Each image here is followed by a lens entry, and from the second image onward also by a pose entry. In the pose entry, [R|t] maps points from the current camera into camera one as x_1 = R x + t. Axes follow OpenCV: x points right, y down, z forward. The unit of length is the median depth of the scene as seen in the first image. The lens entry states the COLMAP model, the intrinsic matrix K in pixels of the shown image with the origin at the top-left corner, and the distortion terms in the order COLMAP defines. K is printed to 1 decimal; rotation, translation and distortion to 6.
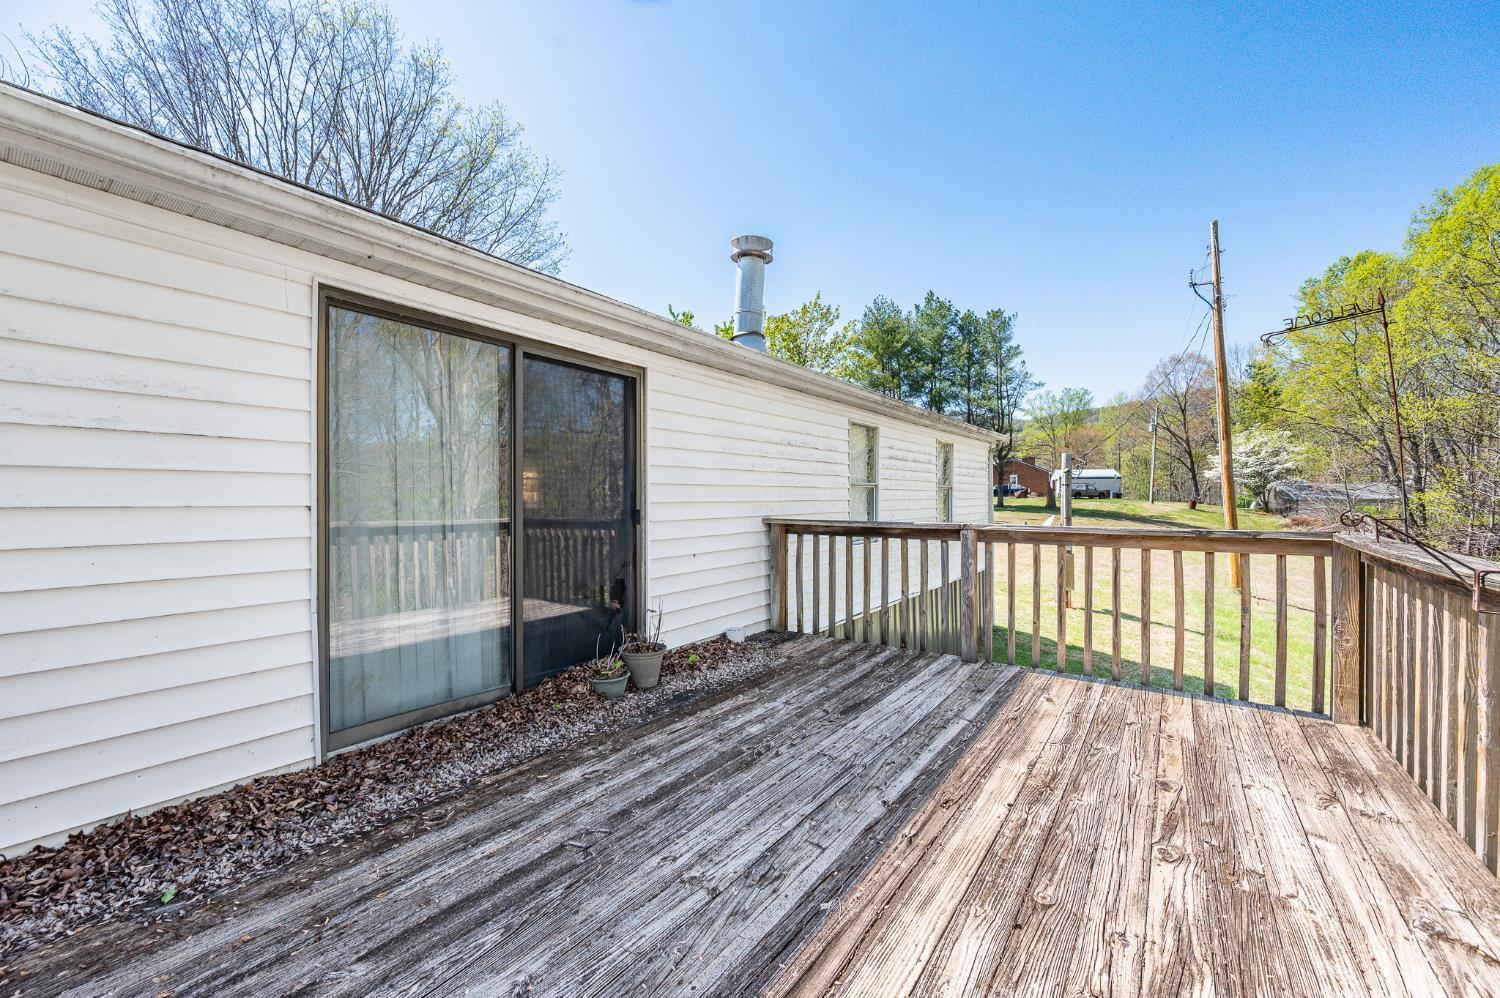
lens RADIAL K [[600.9, 0, 750.6], [0, 600.9, 502.2], [0, 0, 1]] dist [-0.002490, -0.000296]
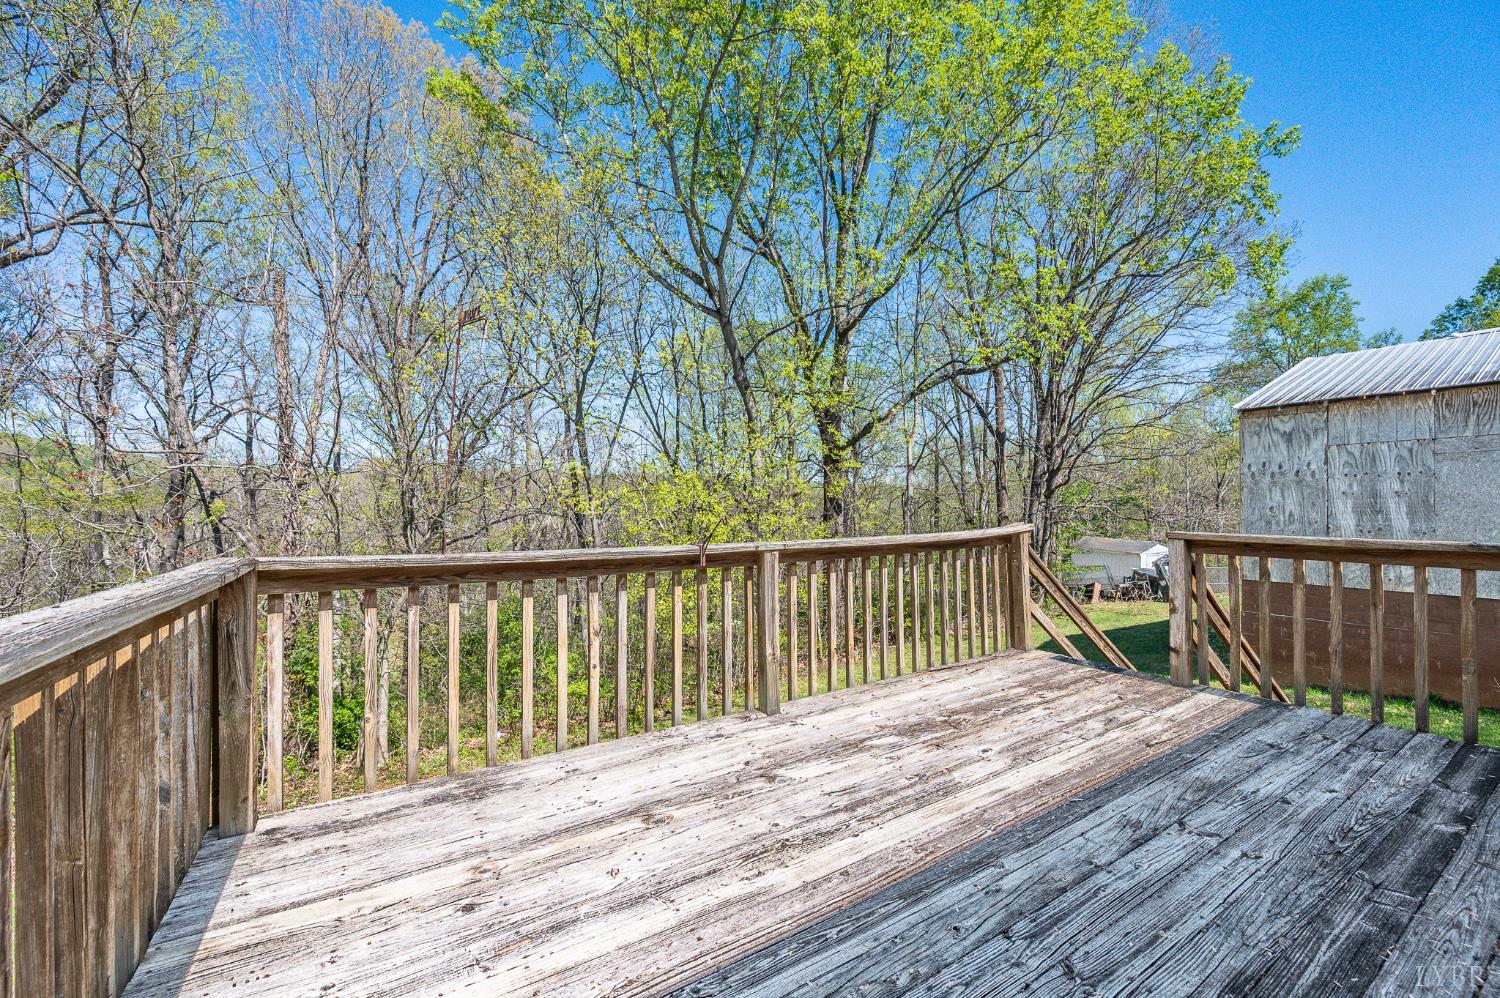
lens RADIAL K [[600.9, 0, 749.2], [0, 600.9, 503.6], [0, 0, 1]] dist [-0.002490, -0.000296]
pose [[-0.929355, 0.012723, 0.368969, 0.235969], [0.011242, 0.999918, -0.006163, -0.005902], [-0.369017, -0.001580, -0.929421, 1.936320]]
